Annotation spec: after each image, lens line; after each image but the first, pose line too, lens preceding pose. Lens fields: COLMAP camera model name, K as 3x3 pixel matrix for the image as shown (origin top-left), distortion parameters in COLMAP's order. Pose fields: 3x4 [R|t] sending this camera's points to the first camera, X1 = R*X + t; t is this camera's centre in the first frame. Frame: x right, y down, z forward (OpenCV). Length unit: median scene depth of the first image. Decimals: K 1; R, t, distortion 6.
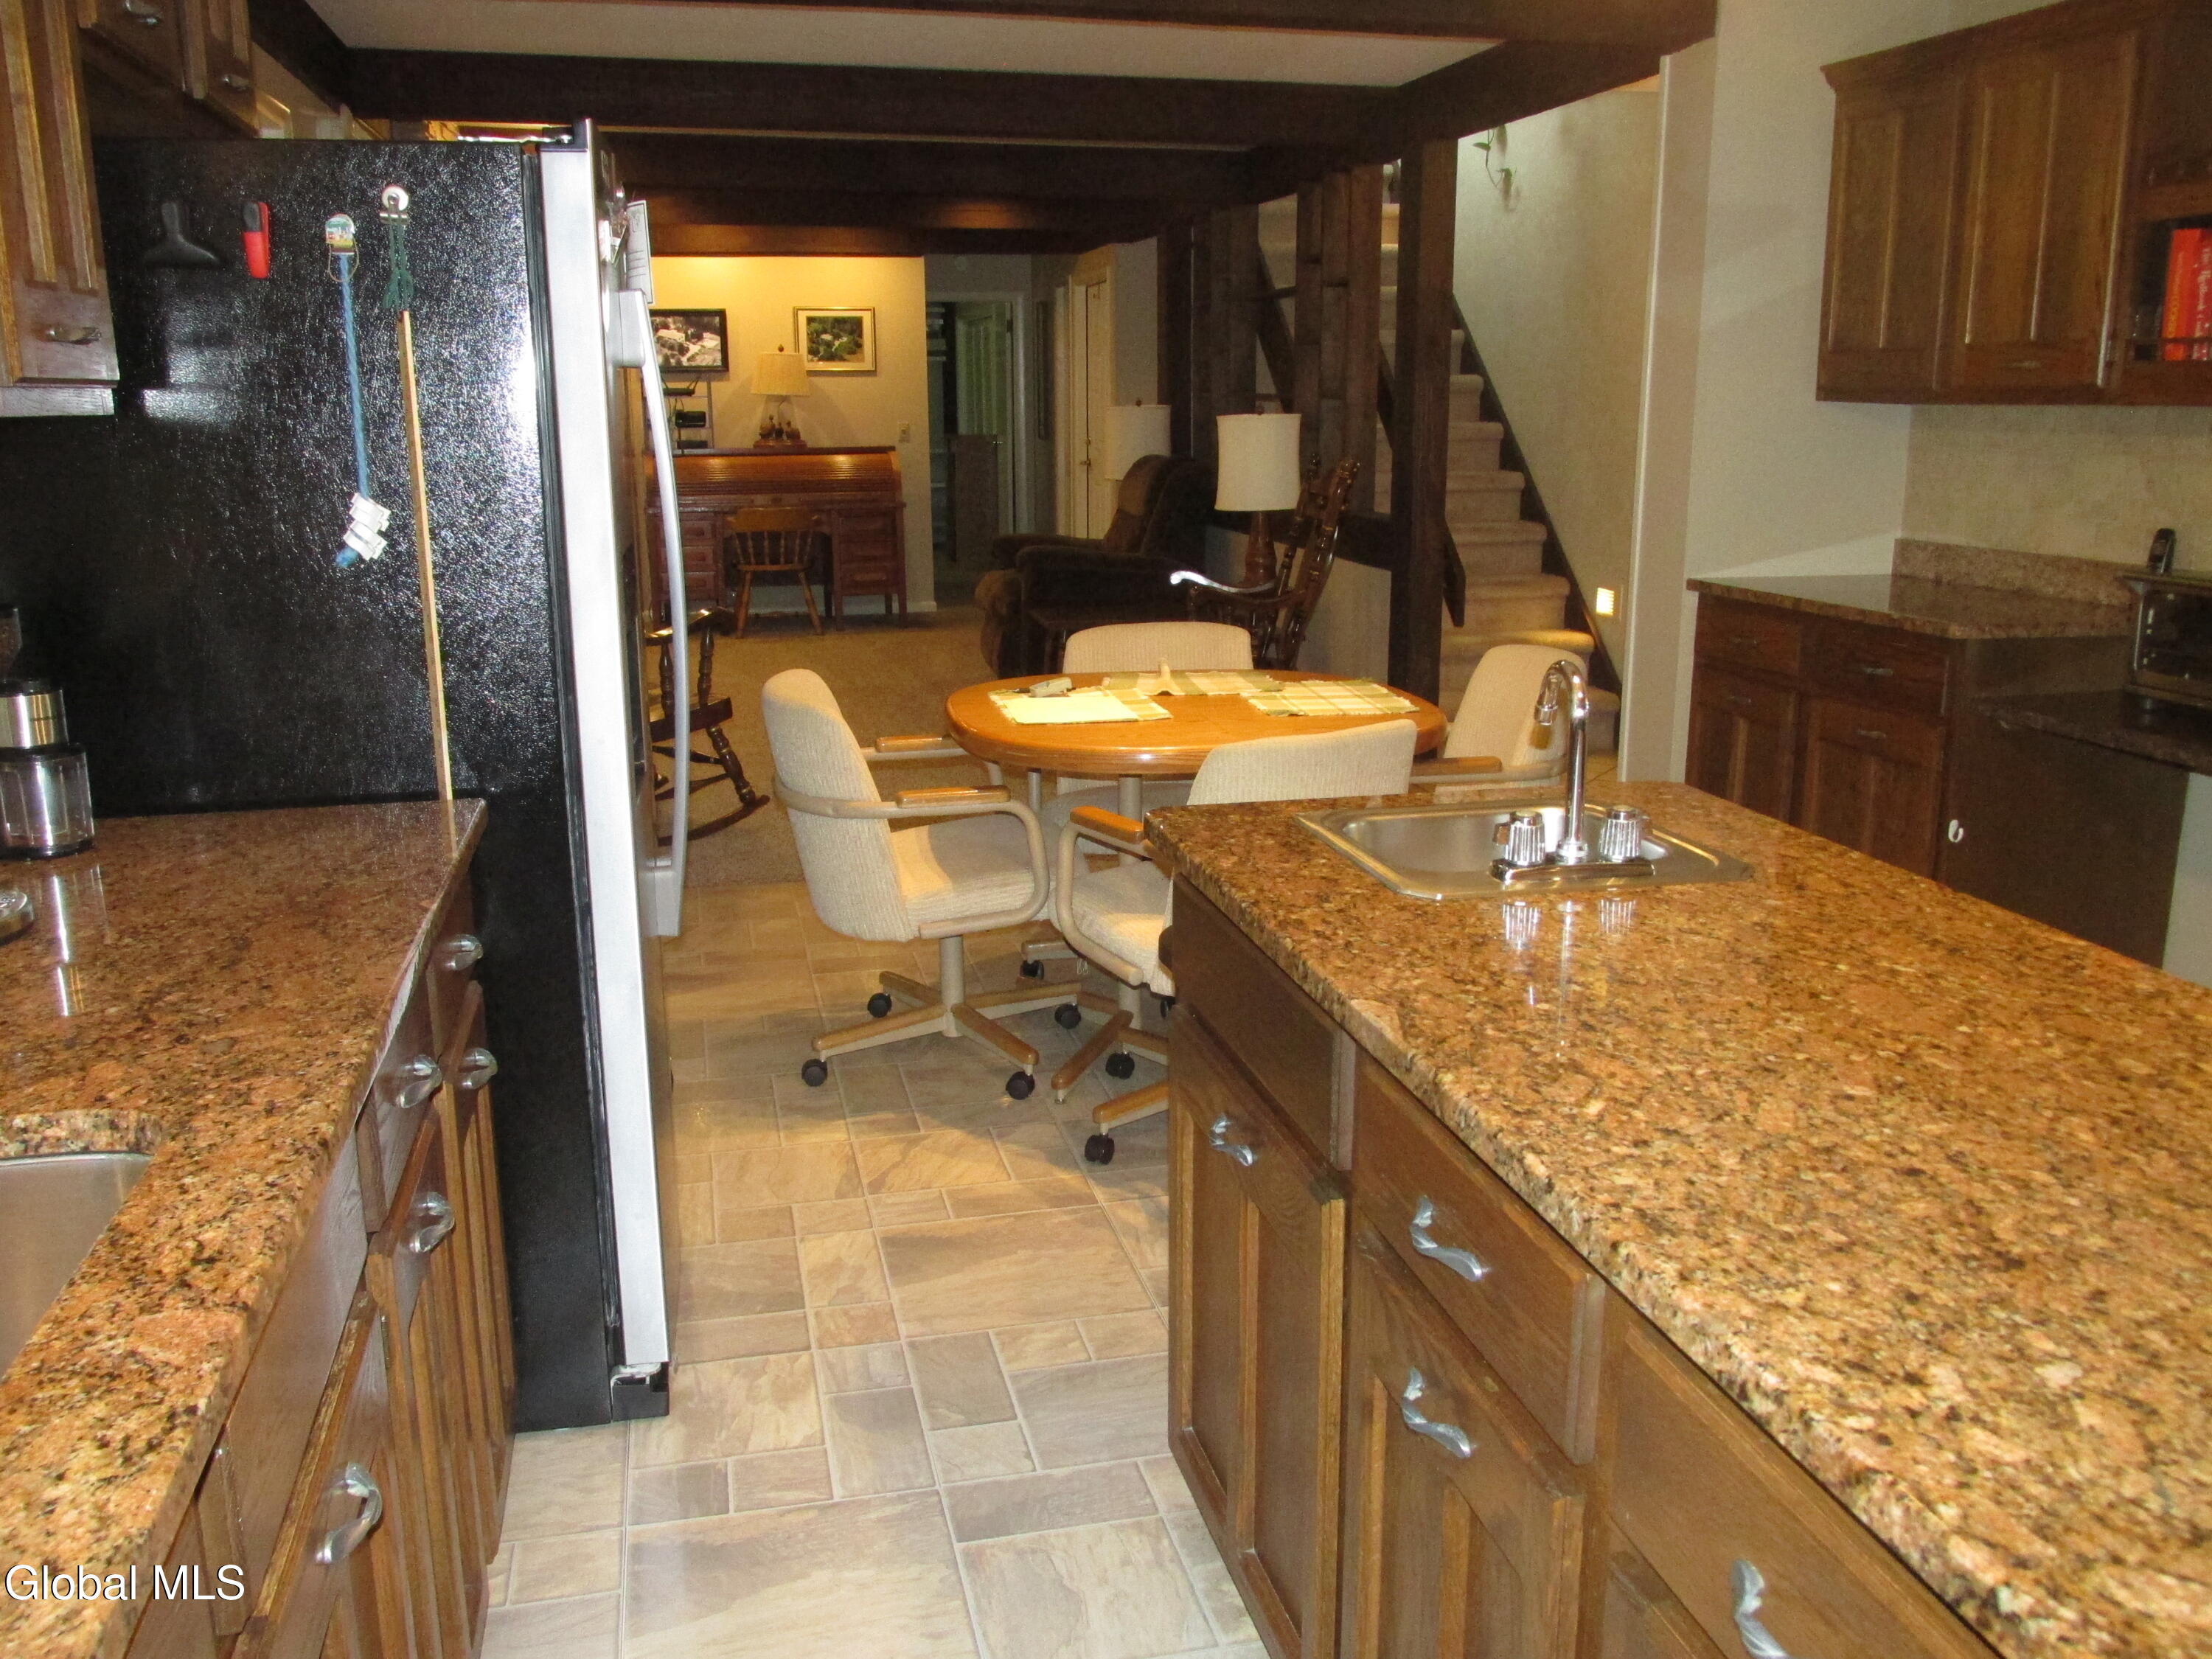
lens RADIAL K [[1842.9, 0, 1106.0], [0, 1842.9, 829.5], [0, 0, 1]] dist [-0.020861, -0.015782]
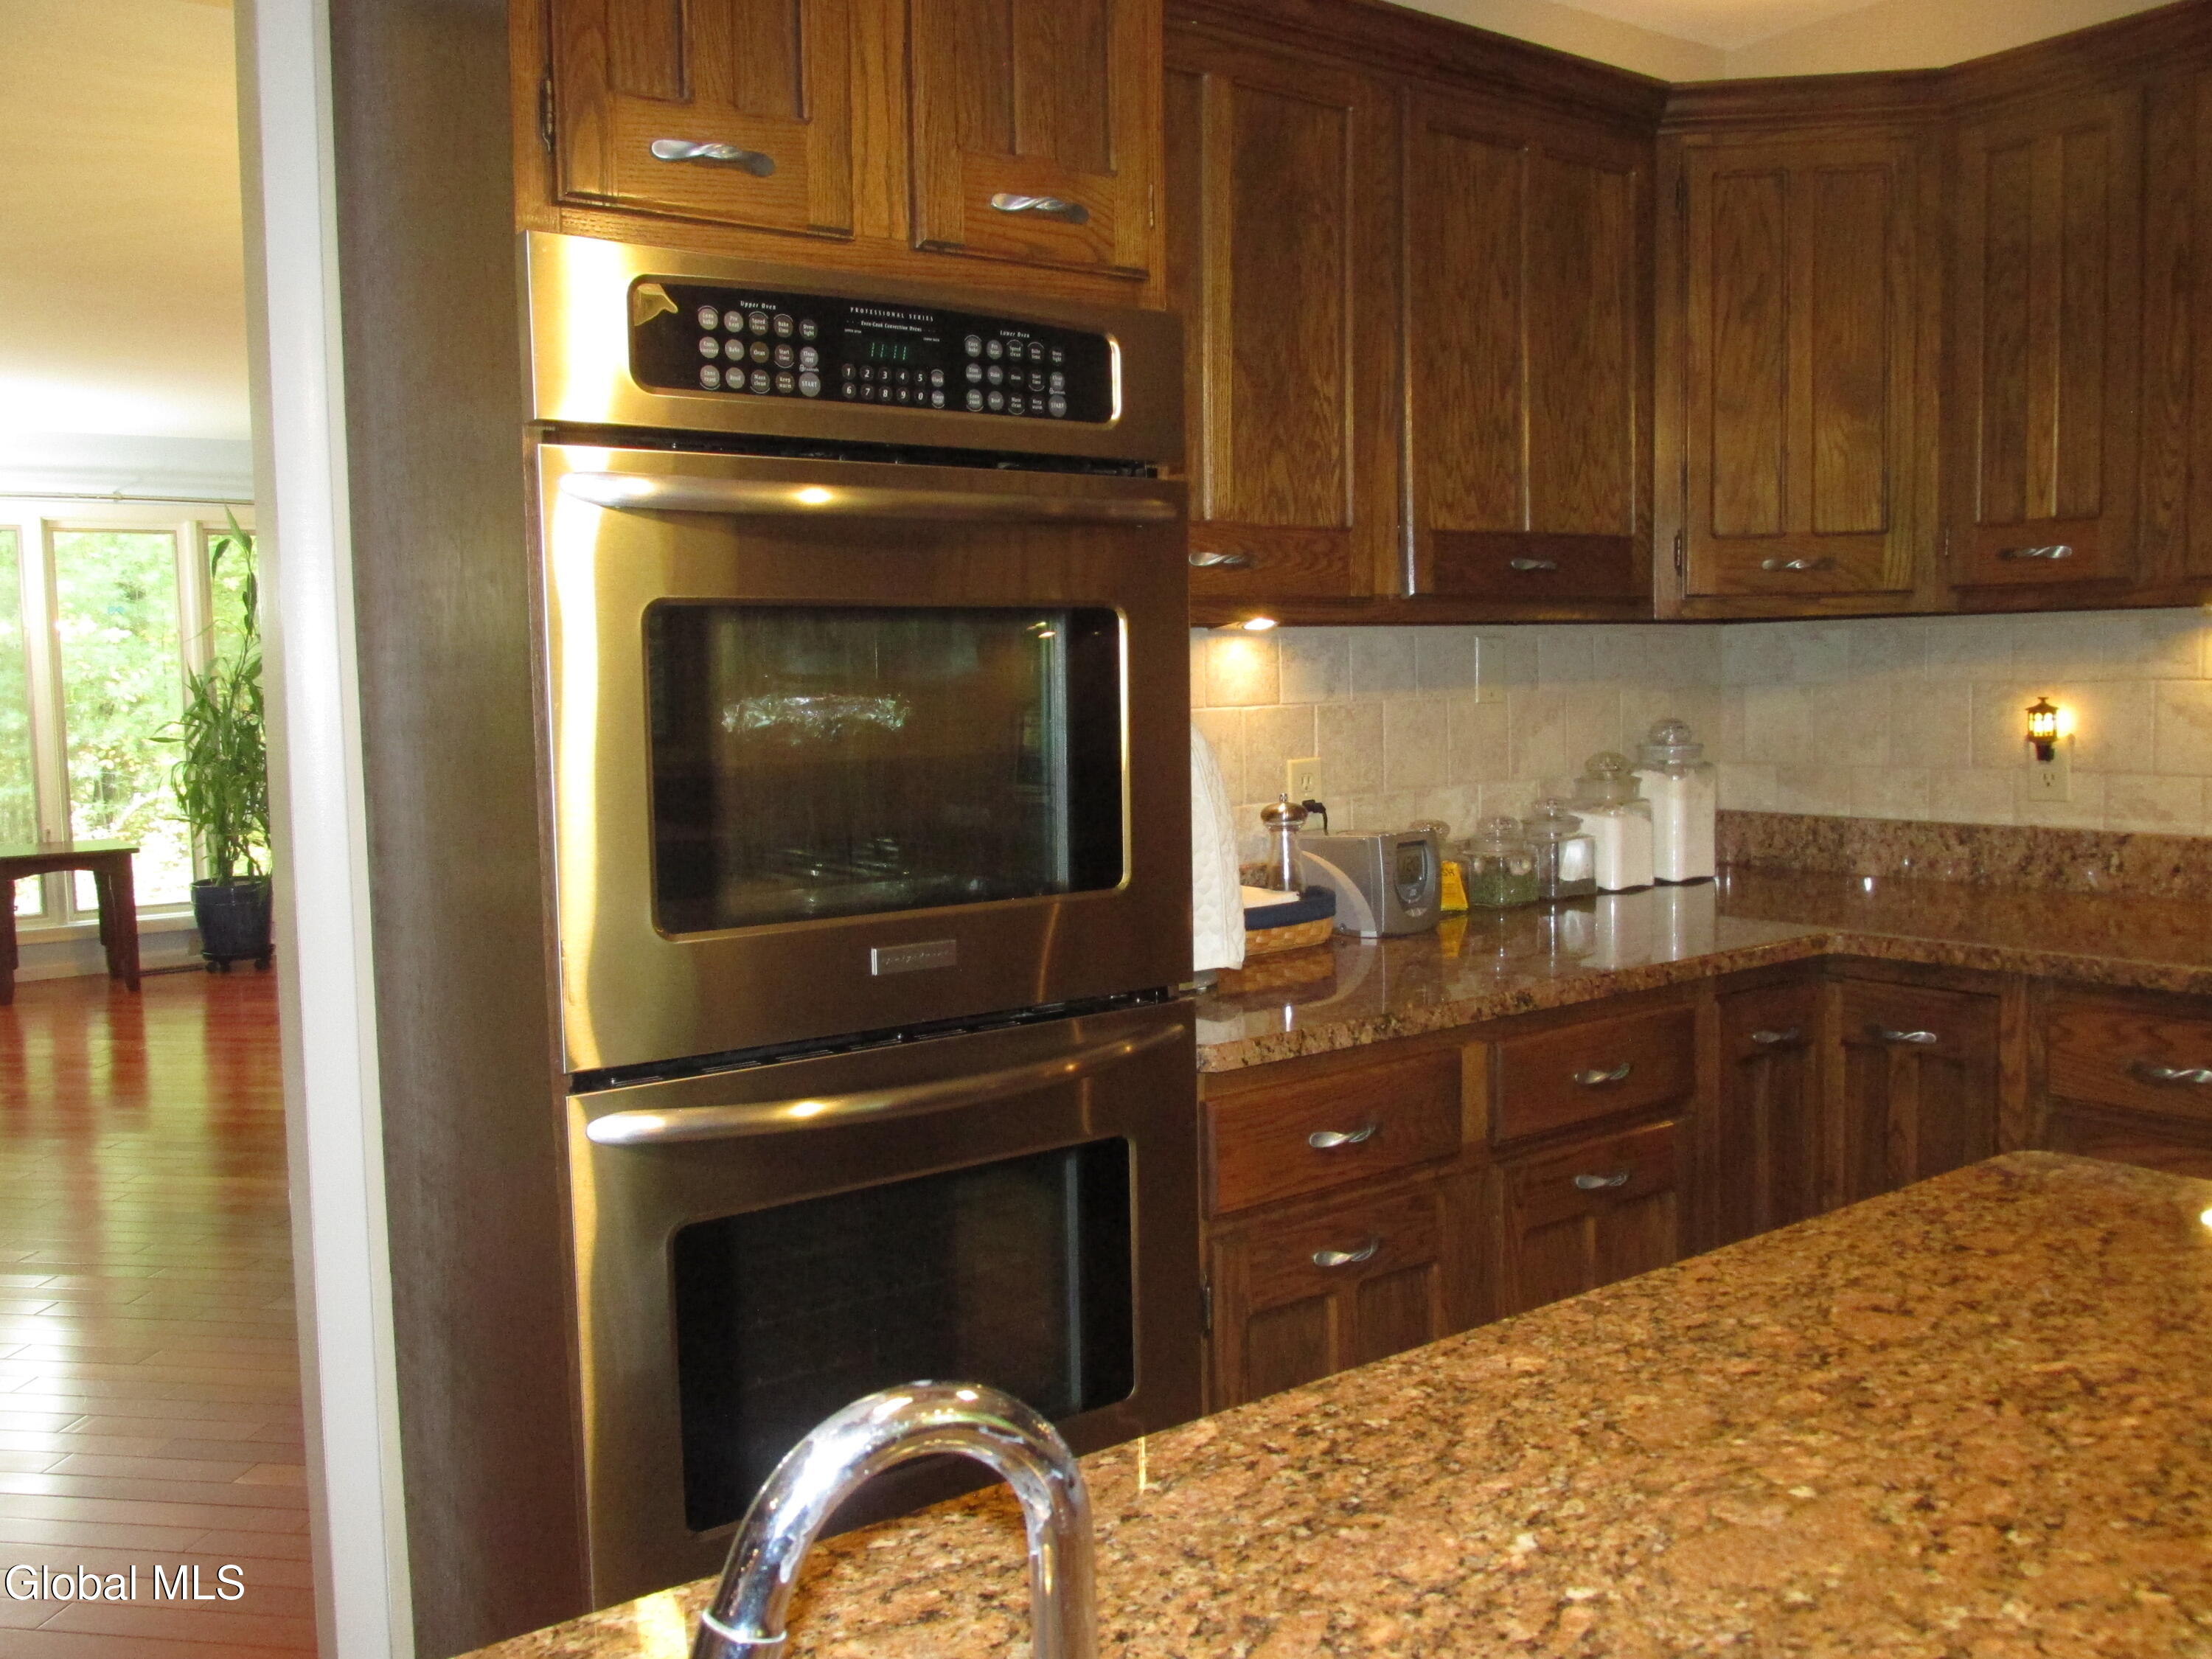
lens RADIAL K [[1838.1, 0, 1106.0], [0, 1838.1, 829.5], [0, 0, 1]] dist [-0.049014, 0.000128]
pose [[-0.391739, -0.062077, 0.917980, 0.000996], [0.234608, 0.958002, 0.164900, -0.275012], [-0.889663, 0.279963, -0.360723, 1.396459]]
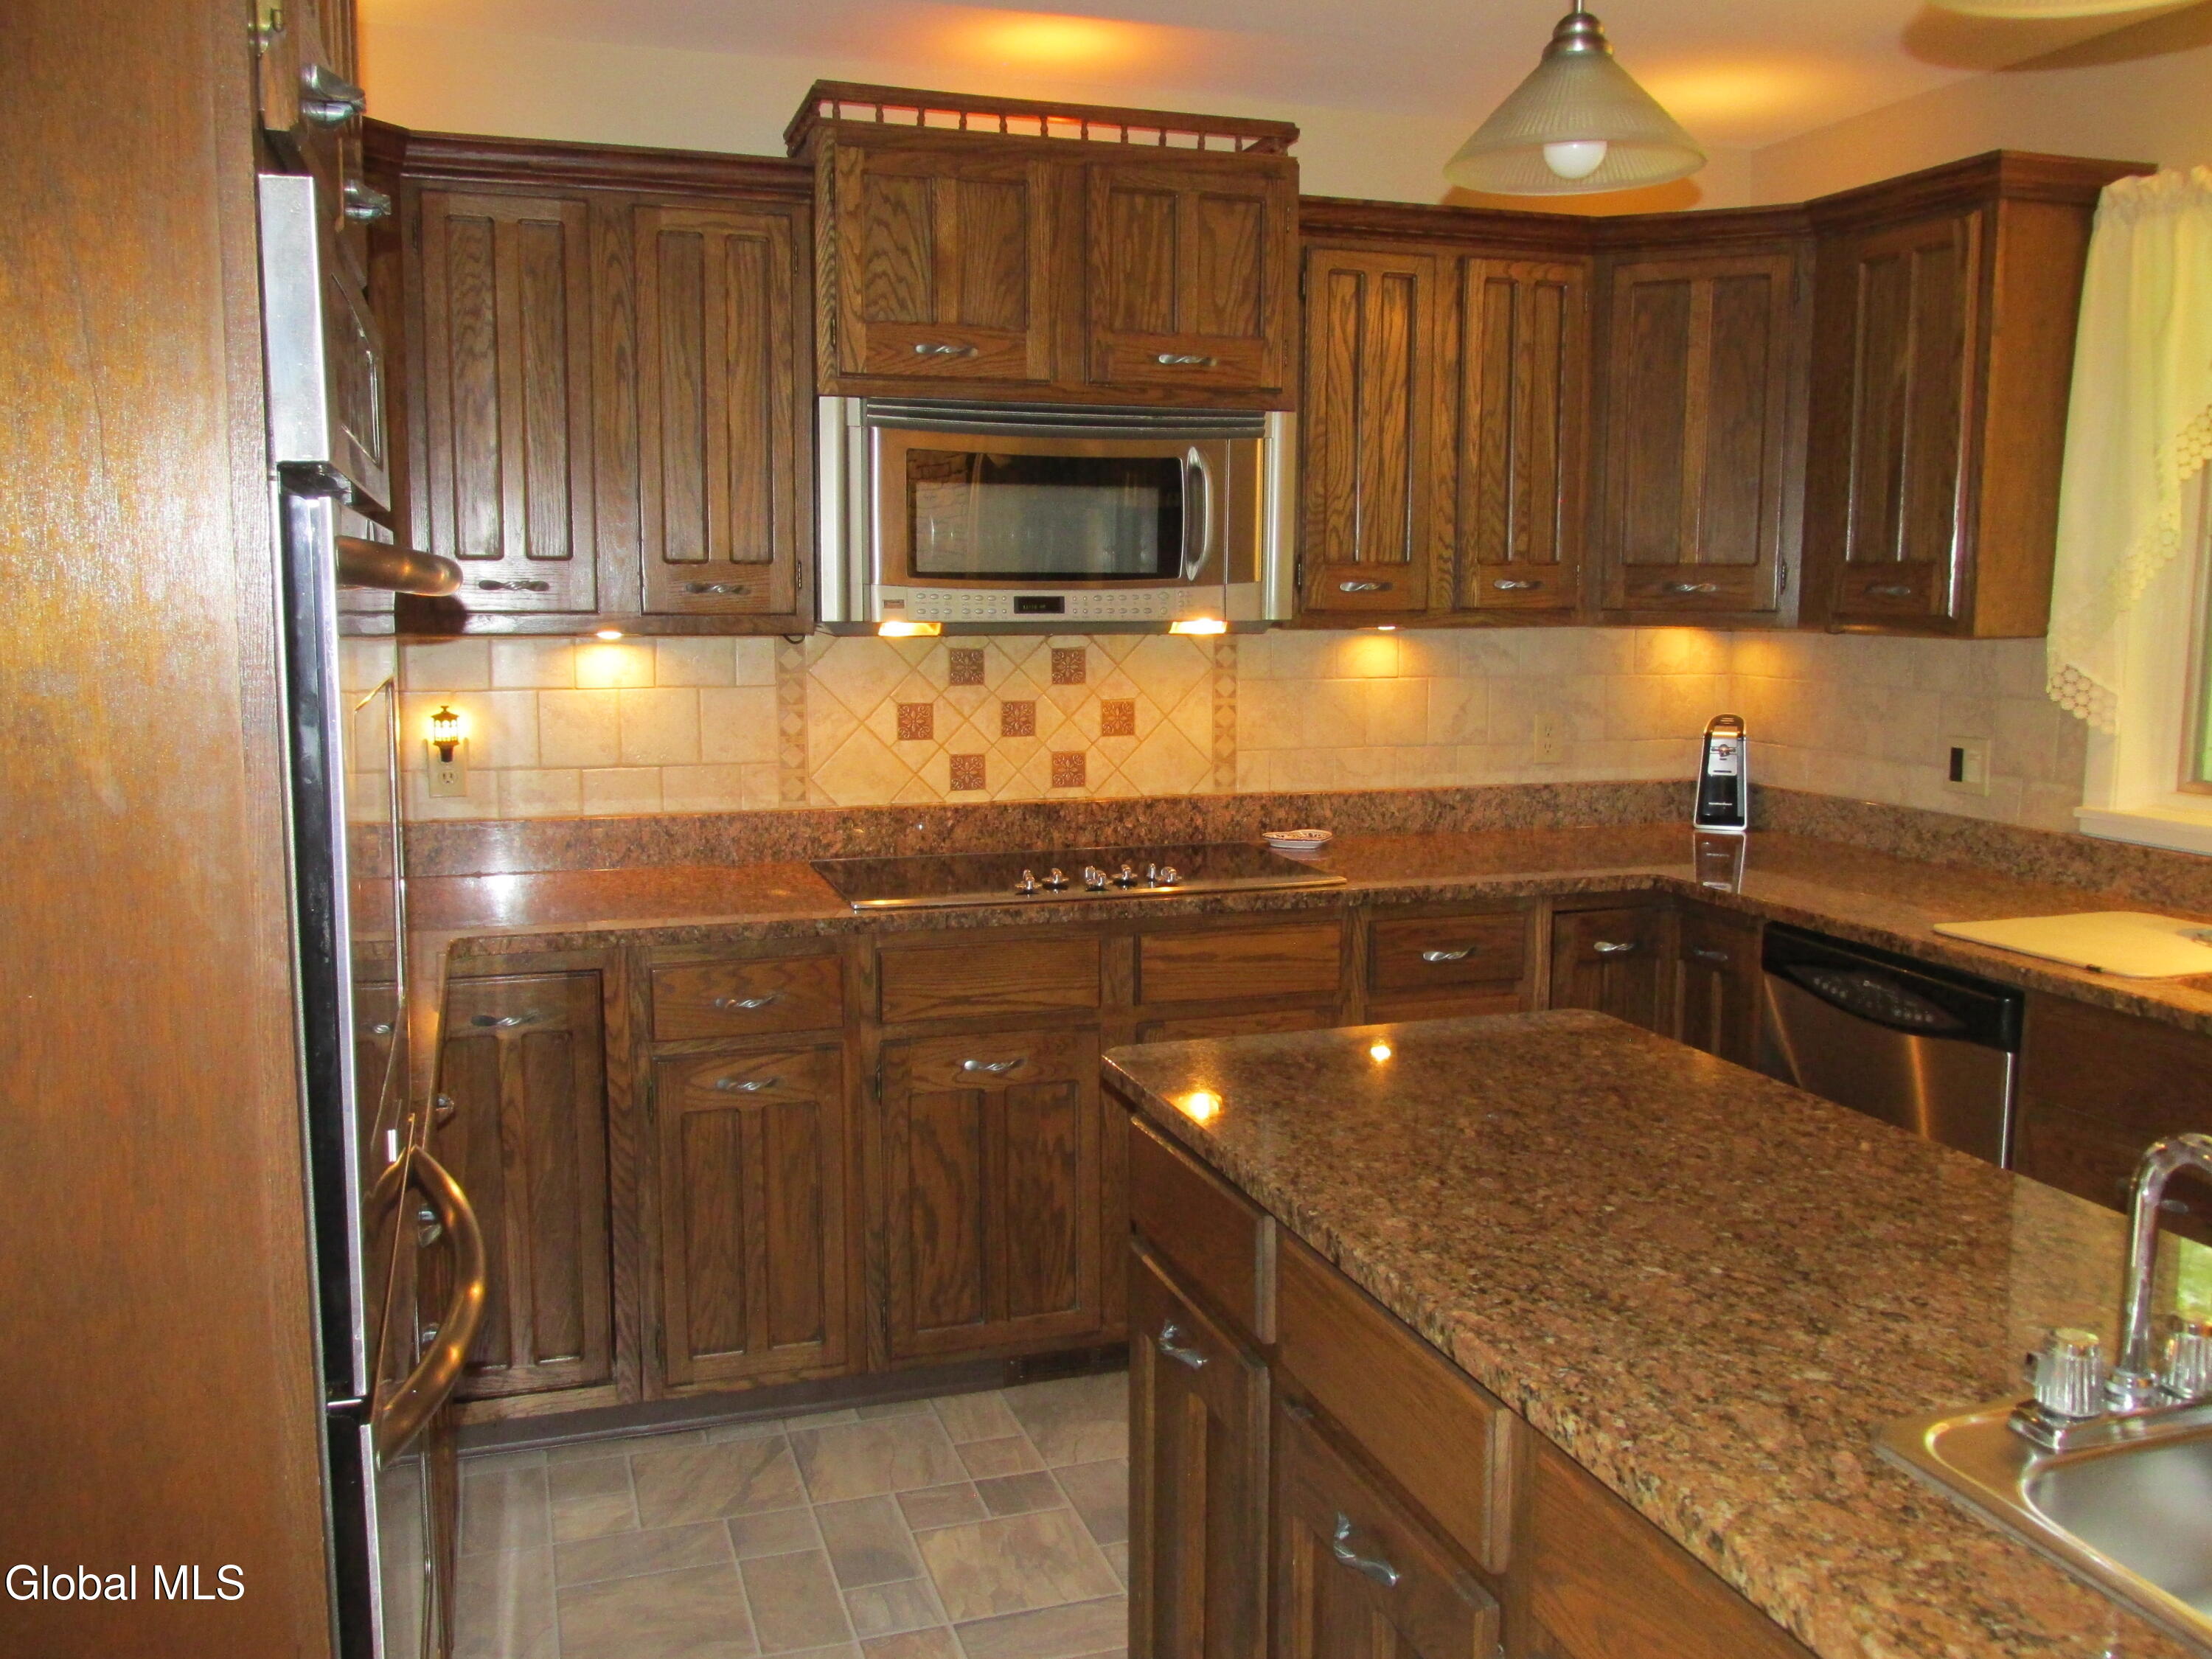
lens RADIAL K [[1842.9, 0, 1106.0], [0, 1842.9, 829.5], [0, 0, 1]] dist [-0.020861, -0.015782]
pose [[-0.995609, 0.016546, -0.092135, 0.909462], [-0.017213, 0.935113, 0.353932, -0.541542], [0.092012, 0.353964, -0.930722, 2.015206]]
